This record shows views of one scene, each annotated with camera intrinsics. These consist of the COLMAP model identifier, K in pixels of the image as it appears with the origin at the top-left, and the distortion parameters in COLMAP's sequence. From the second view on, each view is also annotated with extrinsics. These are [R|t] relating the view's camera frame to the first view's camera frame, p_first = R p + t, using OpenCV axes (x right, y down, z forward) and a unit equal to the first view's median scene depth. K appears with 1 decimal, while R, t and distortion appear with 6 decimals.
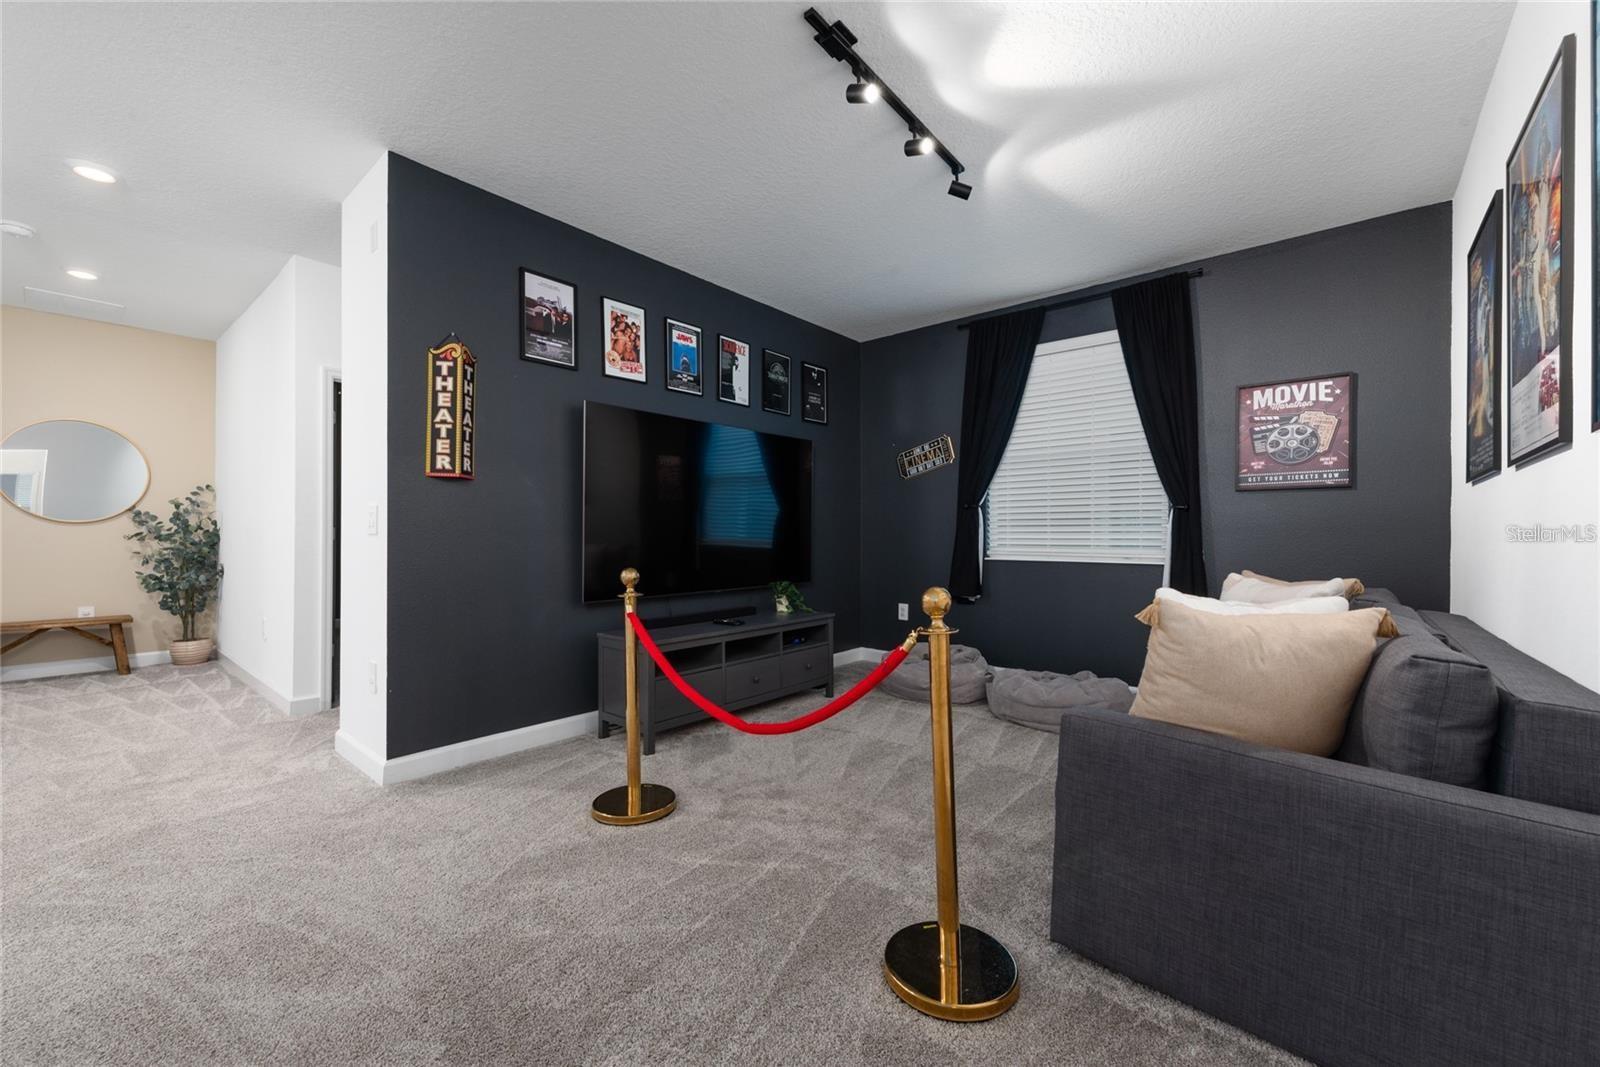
lens RADIAL K [[631.9, 0, 803.4], [0, 631.9, 534.8], [0, 0, 1]] dist [0.011787, -0.000540]
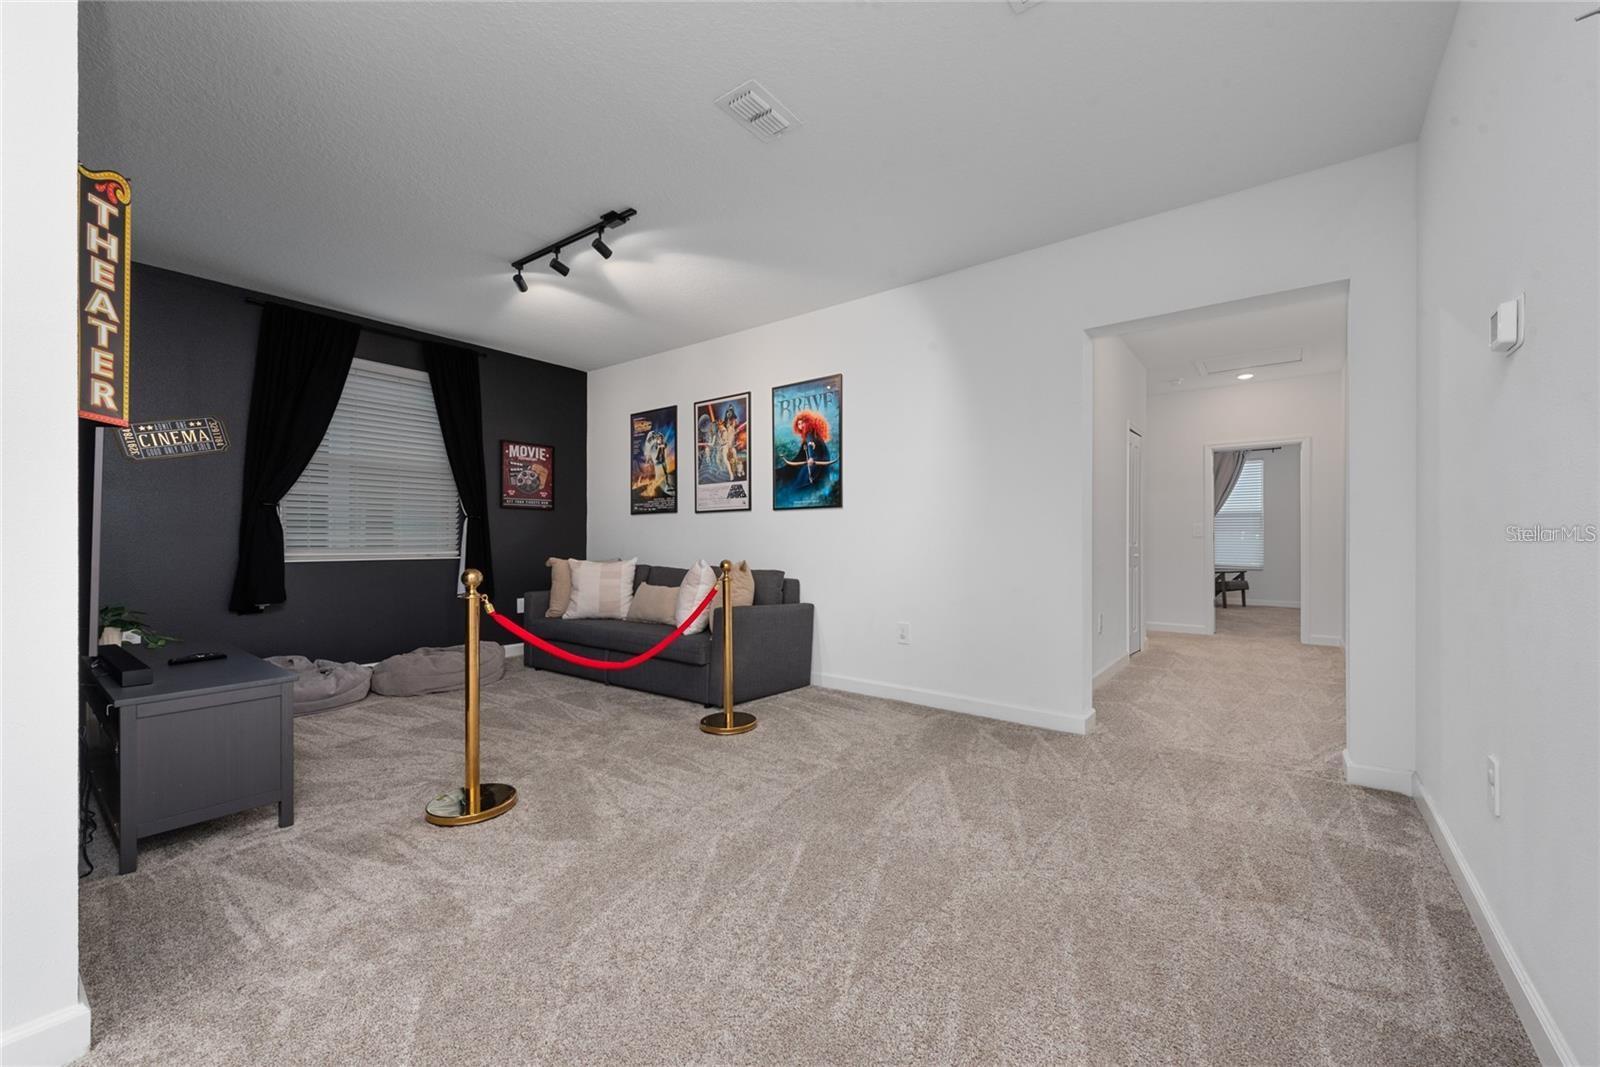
lens RADIAL K [[631.9, 0, 801.4], [0, 631.9, 535.7], [0, 0, 1]] dist [0.011787, -0.000540]
pose [[-0.051078, 0.003426, 0.998689, -0.940085], [-0.002061, 0.999992, -0.003536, 0.001400], [-0.998693, -0.002239, -0.051071, 0.383716]]
